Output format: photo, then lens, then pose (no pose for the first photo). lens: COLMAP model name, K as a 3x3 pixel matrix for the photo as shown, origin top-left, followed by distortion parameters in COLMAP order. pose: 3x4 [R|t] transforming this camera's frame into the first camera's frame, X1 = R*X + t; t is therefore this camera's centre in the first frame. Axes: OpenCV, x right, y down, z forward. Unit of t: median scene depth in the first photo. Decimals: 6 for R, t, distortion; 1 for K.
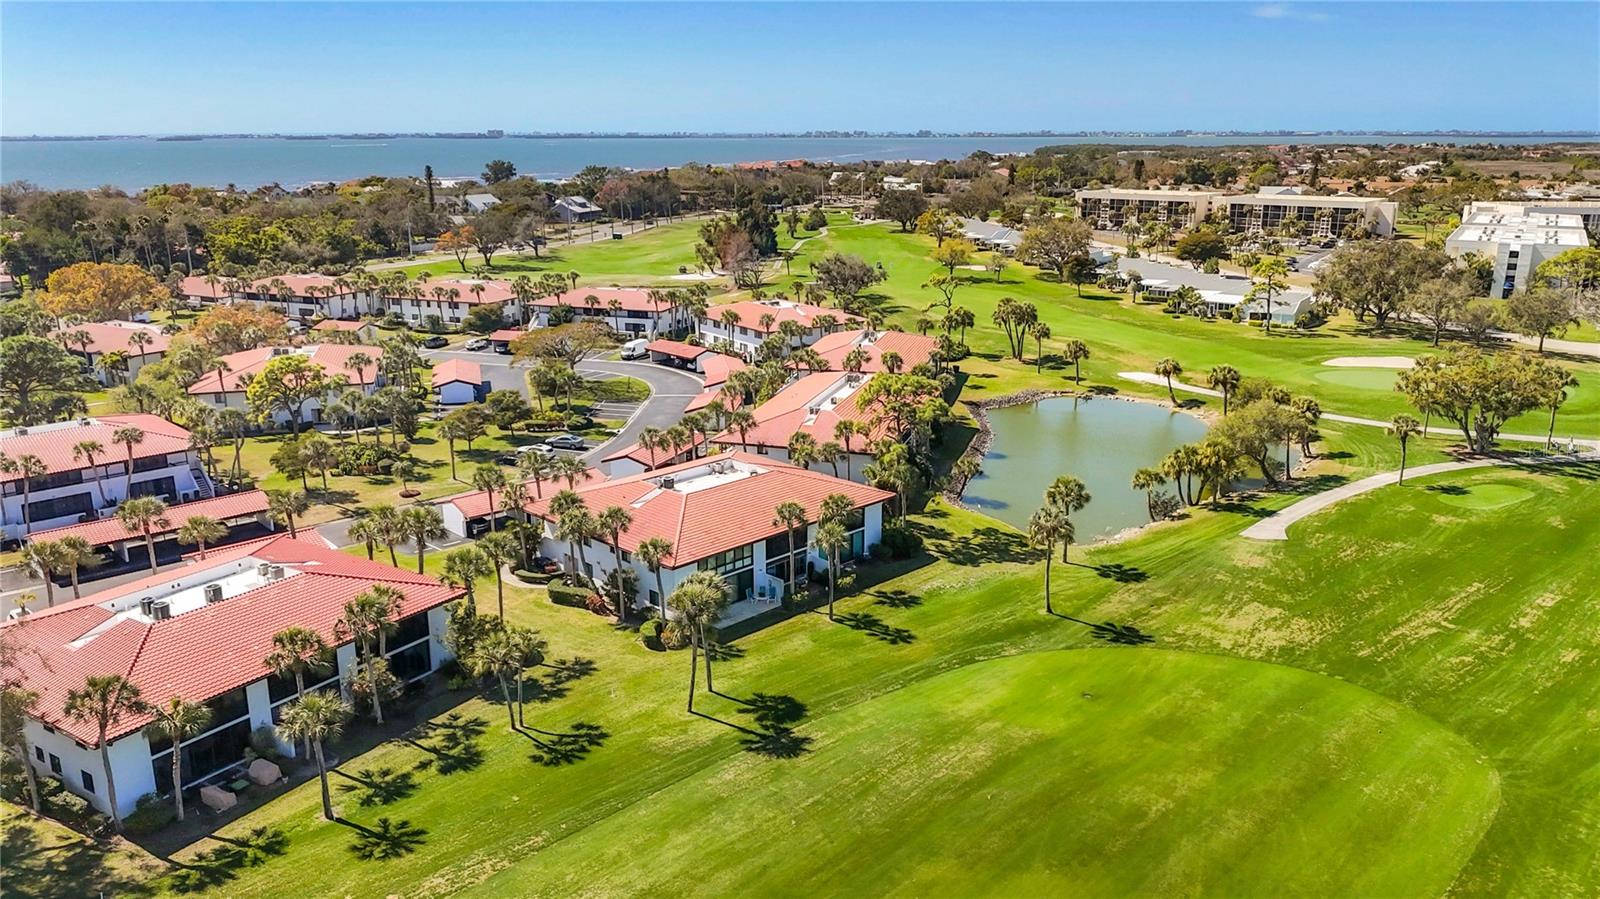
lens RADIAL K [[1149.4, 0, 794.1], [0, 1149.4, 434.1], [0, 0, 1]] dist [0.075040, -0.051643]
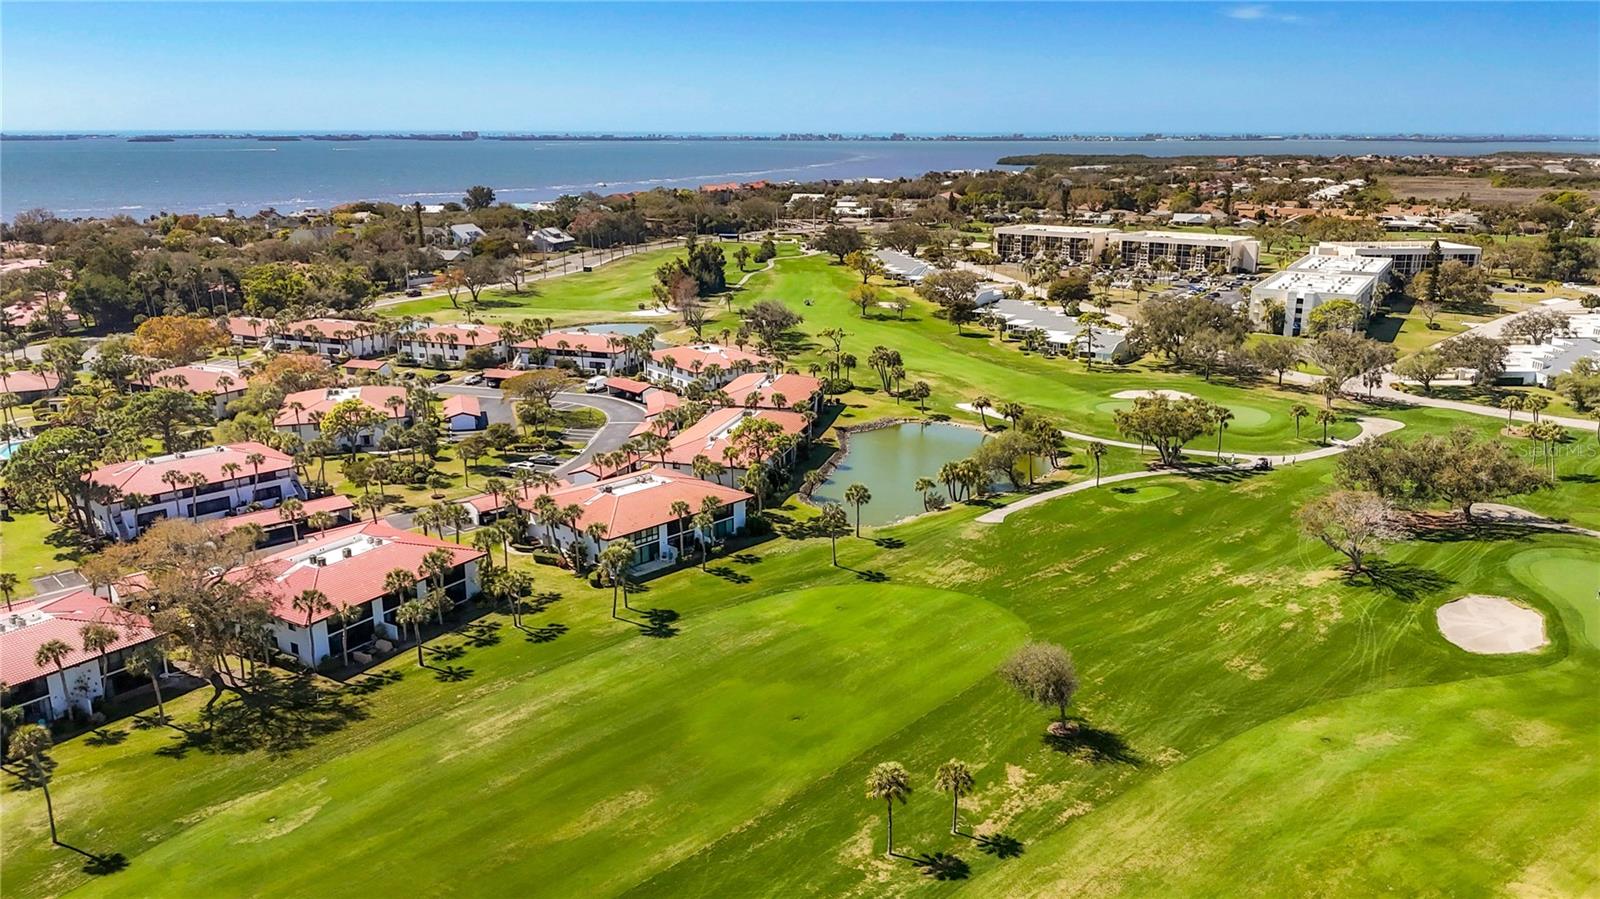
lens RADIAL K [[1148.9, 0, 800.0], [0, 1148.9, 449.5], [0, 0, 1]] dist [0.064816, -0.097670]
pose [[0.999707, -0.004127, 0.023863, 0.098467], [0.003810, 0.999904, 0.013300, -0.027241], [-0.023915, -0.013205, 0.999627, -0.499120]]
